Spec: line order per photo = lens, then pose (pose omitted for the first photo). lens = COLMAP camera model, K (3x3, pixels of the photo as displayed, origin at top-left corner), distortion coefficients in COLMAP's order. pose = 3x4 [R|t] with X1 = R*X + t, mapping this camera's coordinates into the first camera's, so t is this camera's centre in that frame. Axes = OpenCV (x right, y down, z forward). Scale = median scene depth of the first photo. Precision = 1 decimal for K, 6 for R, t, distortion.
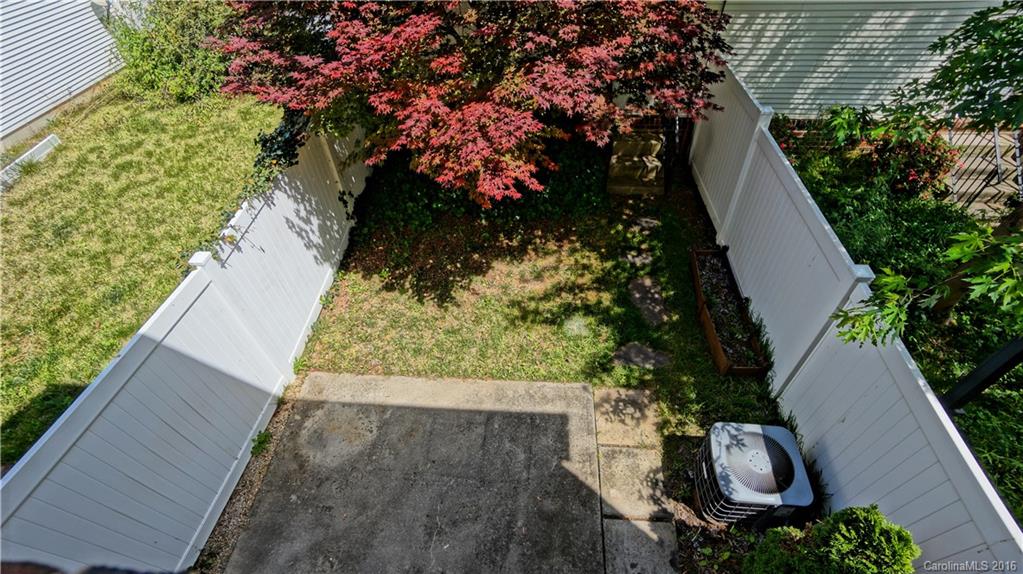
lens RADIAL K [[459.6, 0, 502.9], [0, 459.6, 284.3], [0, 0, 1]] dist [-0.065091, 0.024853]
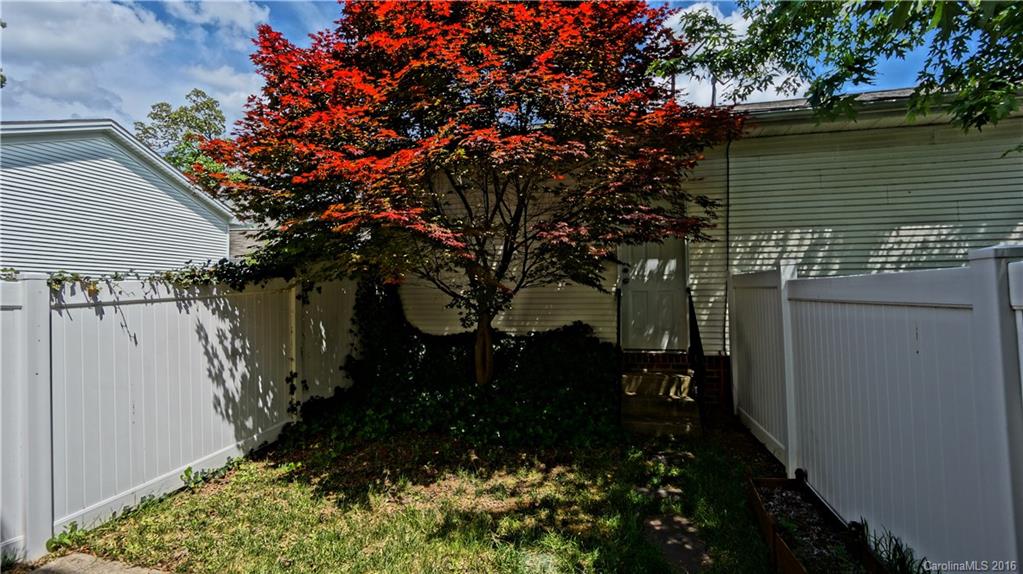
lens RADIAL K [[459.6, 0, 502.9], [0, 459.6, 284.3], [0, 0, 1]] dist [-0.065091, 0.024853]
pose [[0.985202, 0.035565, -0.167666, 0.186489], [-0.146681, 0.680999, -0.717443, 0.258665], [0.088665, 0.731420, 0.676138, 0.369908]]
